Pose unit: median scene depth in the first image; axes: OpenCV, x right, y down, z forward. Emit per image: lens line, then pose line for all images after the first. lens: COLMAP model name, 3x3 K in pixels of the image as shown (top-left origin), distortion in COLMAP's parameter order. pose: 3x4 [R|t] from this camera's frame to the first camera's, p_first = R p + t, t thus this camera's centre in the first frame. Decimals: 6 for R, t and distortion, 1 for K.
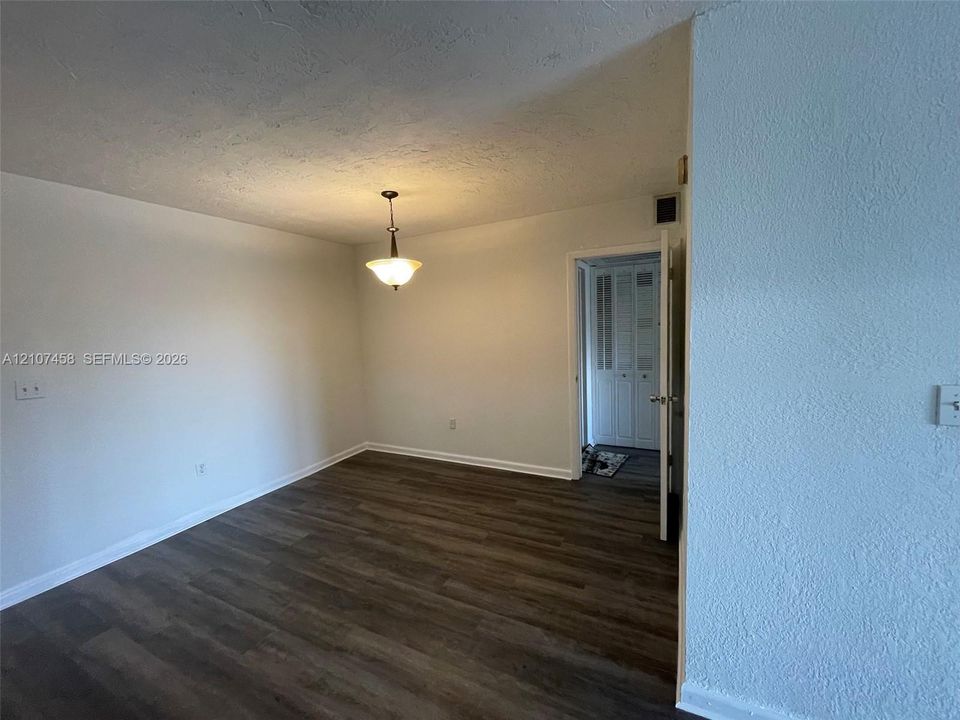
lens RADIAL K [[389.9, 0, 480.0], [0, 389.9, 360.0], [0, 0, 1]] dist [-0.001141, 0.000044]
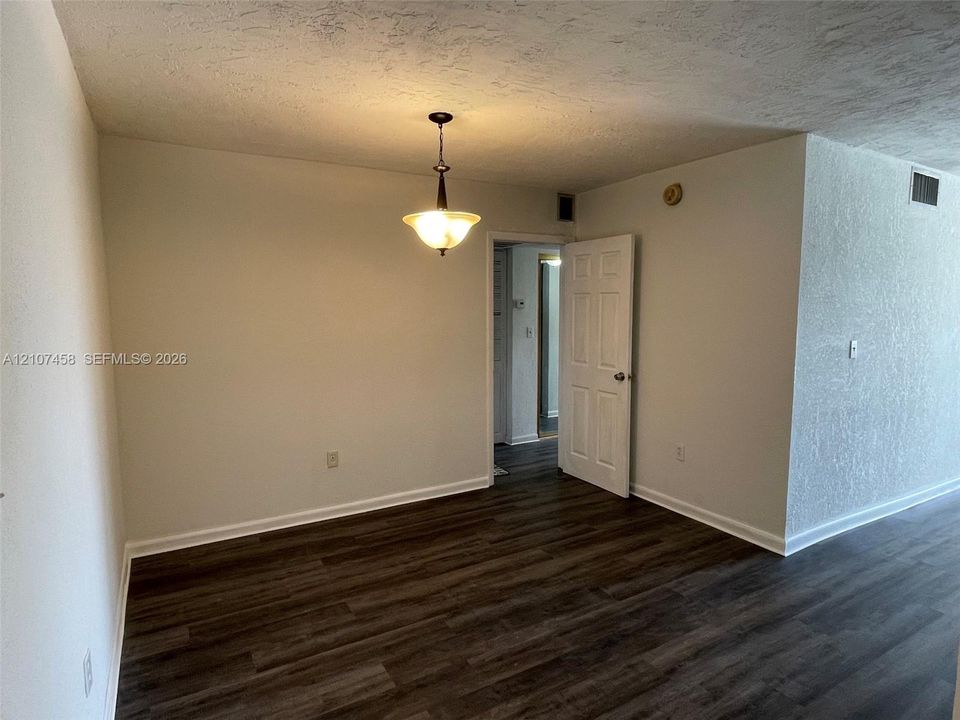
lens RADIAL K [[547.7, 0, 480.0], [0, 547.7, 360.0], [0, 0, 1]] dist [-0.000879, -0.002103]
pose [[0.542264, -0.053698, 0.838490, -1.014640], [0.063122, 0.997739, 0.023075, -0.010627], [-0.837834, 0.040415, 0.544428, 0.419403]]
